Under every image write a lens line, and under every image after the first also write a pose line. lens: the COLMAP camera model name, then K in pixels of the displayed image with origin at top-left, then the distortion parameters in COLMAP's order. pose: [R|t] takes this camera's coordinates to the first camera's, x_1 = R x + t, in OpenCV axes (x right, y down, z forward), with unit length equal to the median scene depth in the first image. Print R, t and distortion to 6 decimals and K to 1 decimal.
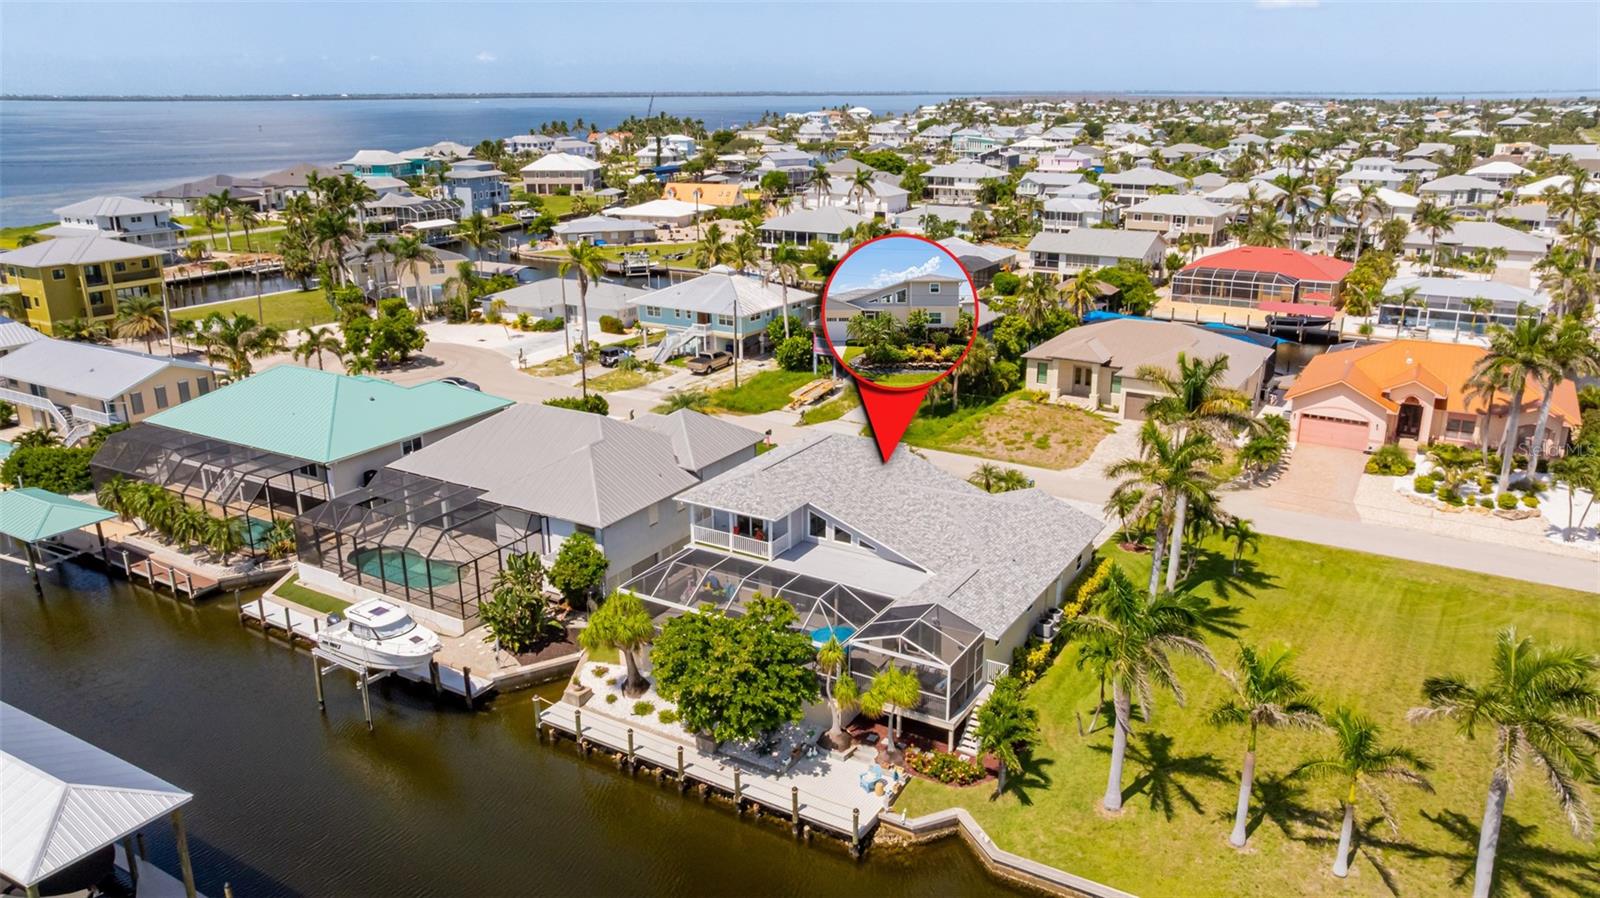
lens RADIAL K [[1127.2, 0, 802.2], [0, 1127.2, 445.6], [0, 0, 1]] dist [-0.011879, 0.002039]
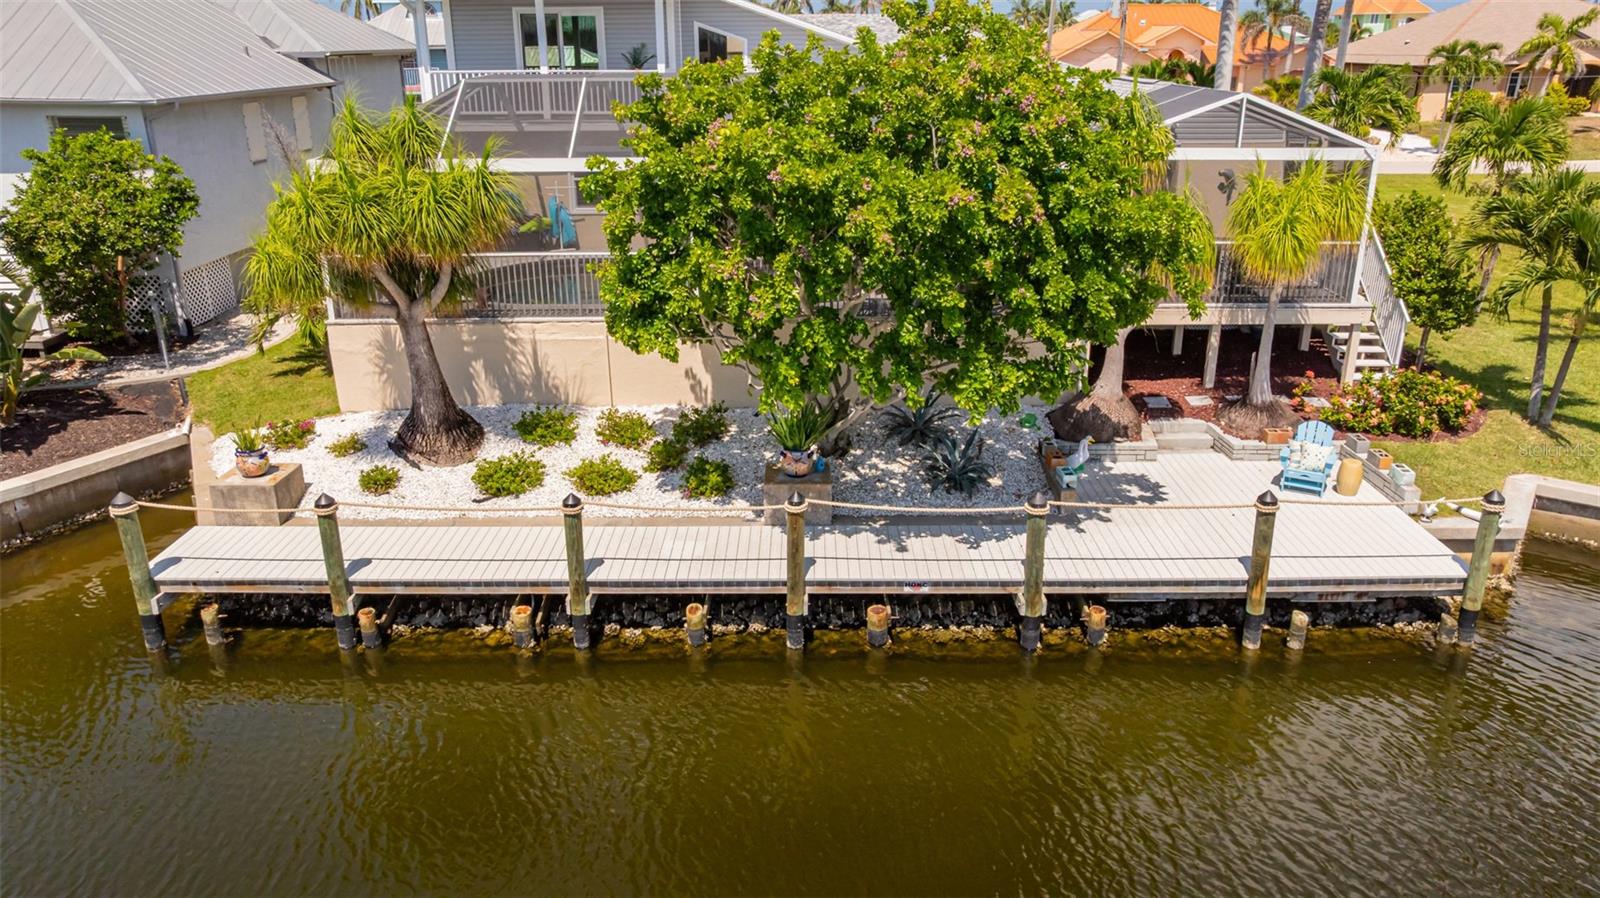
lens RADIAL K [[1127.2, 0, 800.4], [0, 1127.2, 461.4], [0, 0, 1]] dist [-0.011879, 0.002039]
pose [[0.861613, -0.182893, 0.473469, -0.135661], [0.154053, 0.983051, 0.099392, 0.130174], [-0.483622, -0.012698, 0.875185, 0.423065]]
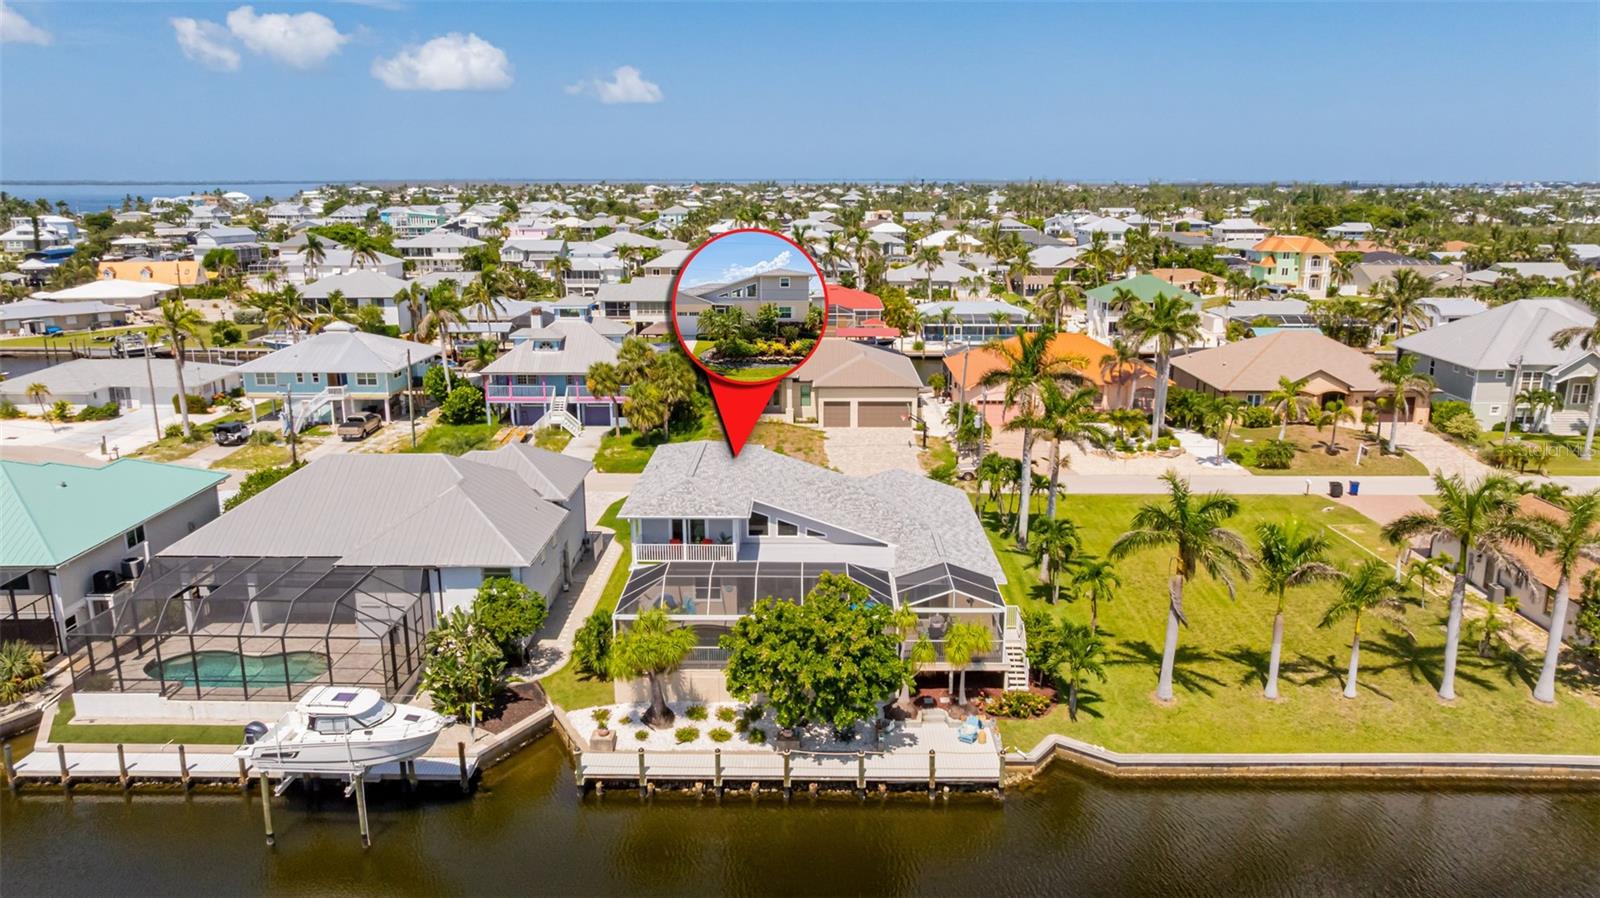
lens RADIAL K [[1127.2, 0, 795.8], [0, 1127.2, 459.7], [0, 0, 1]] dist [-0.011879, 0.002039]
pose [[0.867867, -0.119954, 0.482098, -0.293315], [0.148676, 0.988649, -0.021653, 0.029784], [-0.474028, 0.090469, 0.875850, 0.091877]]
